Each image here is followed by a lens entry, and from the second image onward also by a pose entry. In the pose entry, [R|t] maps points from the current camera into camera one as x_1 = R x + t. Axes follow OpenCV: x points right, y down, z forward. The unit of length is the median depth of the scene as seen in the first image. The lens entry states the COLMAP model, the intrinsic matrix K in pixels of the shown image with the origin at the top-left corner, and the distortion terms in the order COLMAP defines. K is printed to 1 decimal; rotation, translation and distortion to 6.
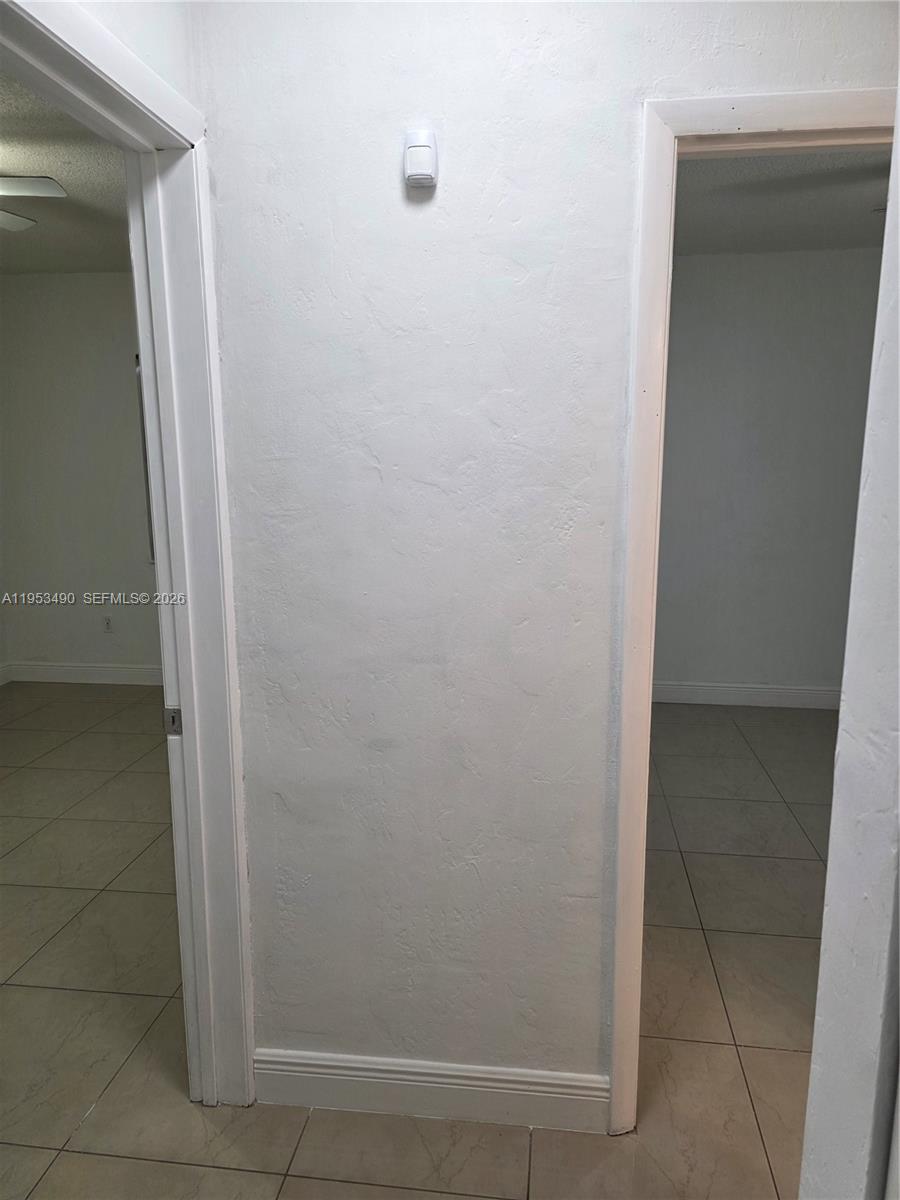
lens RADIAL K [[803.6, 0, 453.2], [0, 803.6, 600.2], [0, 0, 1]] dist [0.067430, -0.061539]
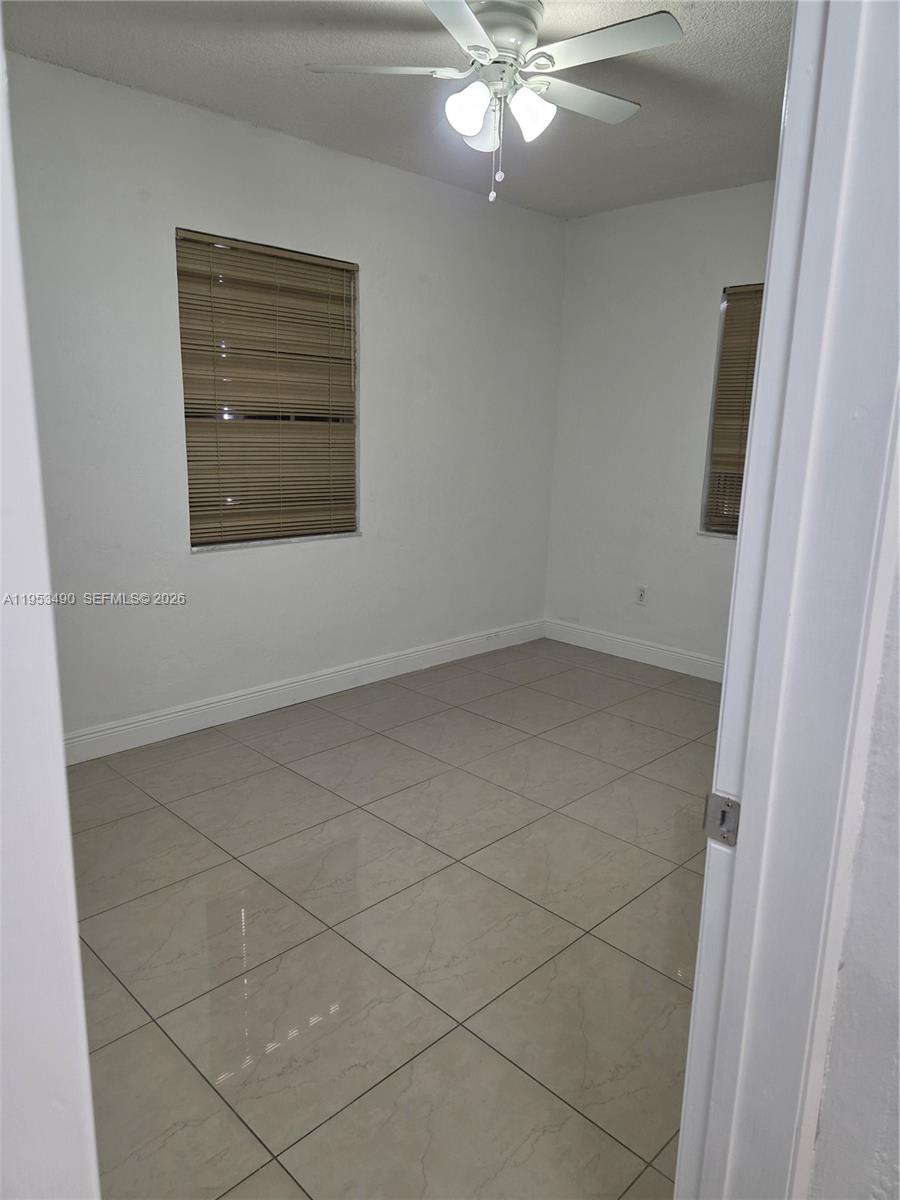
lens RADIAL K [[803.6, 0, 450.6], [0, 803.6, 609.1], [0, 0, 1]] dist [0.067430, -0.061539]
pose [[0.793786, 0.160532, -0.586629, -0.188750], [-0.134992, 0.986982, 0.087428, -0.016407], [0.593027, 0.009791, 0.805123, 0.436549]]
